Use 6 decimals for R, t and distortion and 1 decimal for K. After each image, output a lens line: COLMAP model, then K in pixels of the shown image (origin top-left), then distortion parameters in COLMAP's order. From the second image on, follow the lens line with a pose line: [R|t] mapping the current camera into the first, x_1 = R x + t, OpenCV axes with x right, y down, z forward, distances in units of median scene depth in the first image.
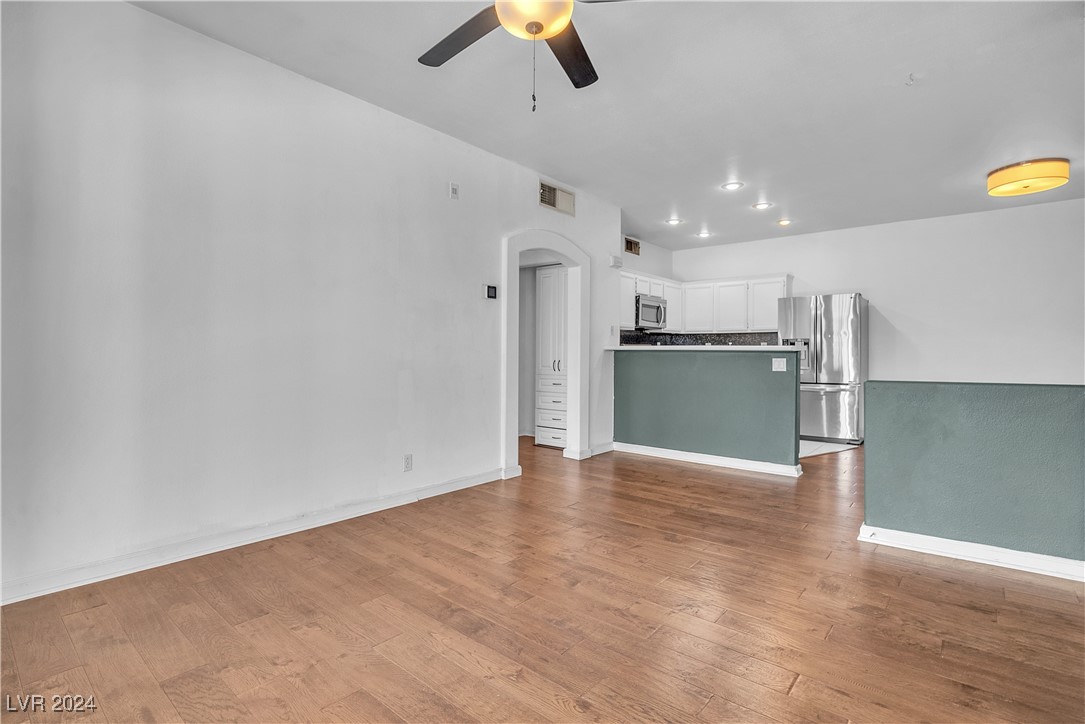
lens RADIAL K [[522.0, 0, 540.3], [0, 522.0, 359.1], [0, 0, 1]] dist [-0.015992, 0.003055]
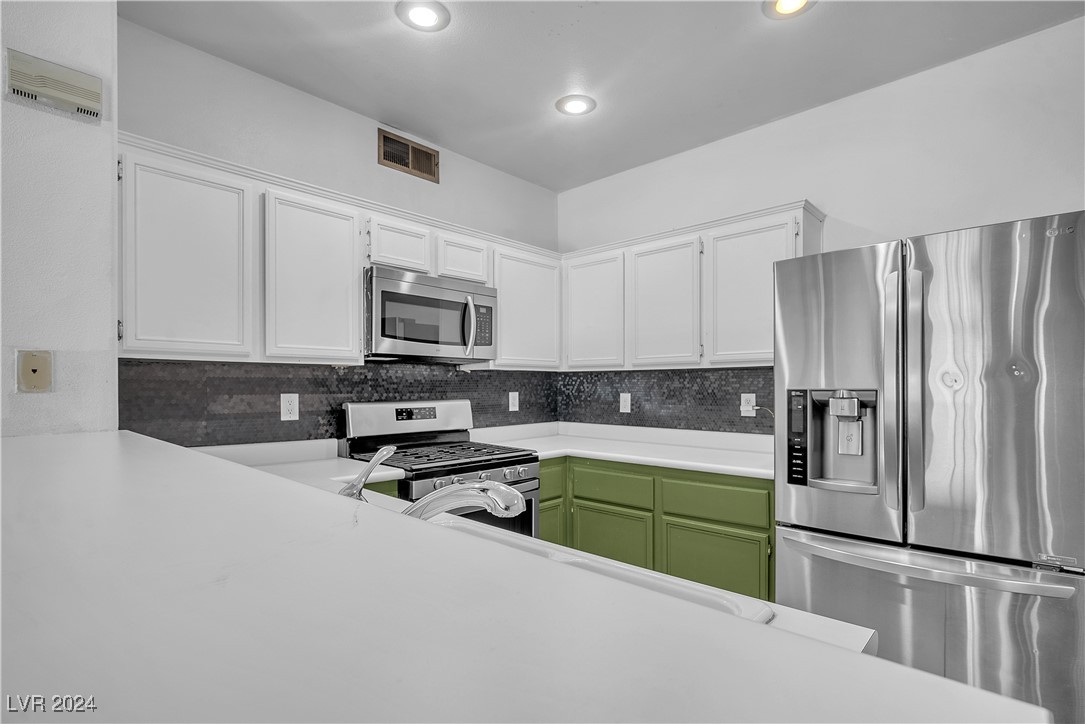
lens RADIAL K [[522.0, 0, 537.8], [0, 522.0, 389.9], [0, 0, 1]] dist [-0.015992, 0.003055]
pose [[0.998246, -0.004593, -0.059021, 0.477595], [0.004191, 0.999967, -0.006939, -0.053055], [0.059051, 0.006679, 0.998233, 0.972961]]
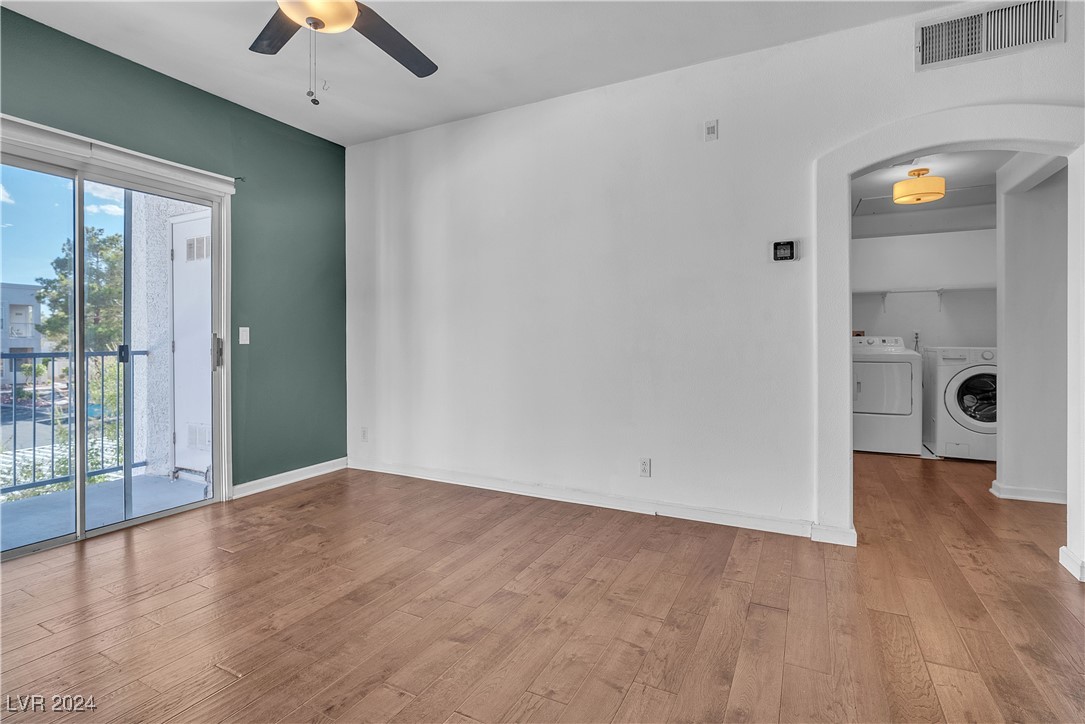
lens RADIAL K [[522.0, 0, 542.0], [0, 522.0, 351.2], [0, 0, 1]] dist [-0.015992, 0.003055]
pose [[0.224592, 0.011980, -0.974379, 0.457625], [-0.010498, 0.999896, 0.009874, -0.003263], [0.974396, 0.008011, 0.224695, 0.515316]]
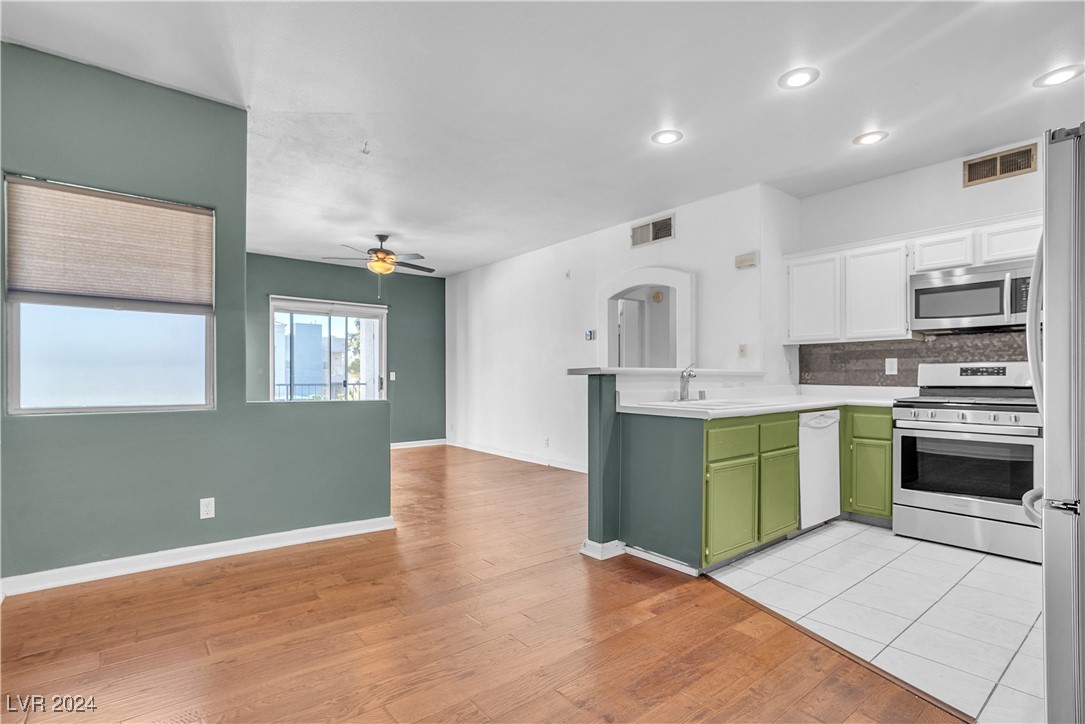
lens RADIAL K [[522.0, 0, 551.5], [0, 522.0, 381.8], [0, 0, 1]] dist [-0.015992, 0.003055]
pose [[-0.181024, 0.001773, -0.983477, 1.184847], [-0.012898, 0.999908, 0.004177, -0.009461], [0.983394, 0.013441, -0.180985, 1.077281]]
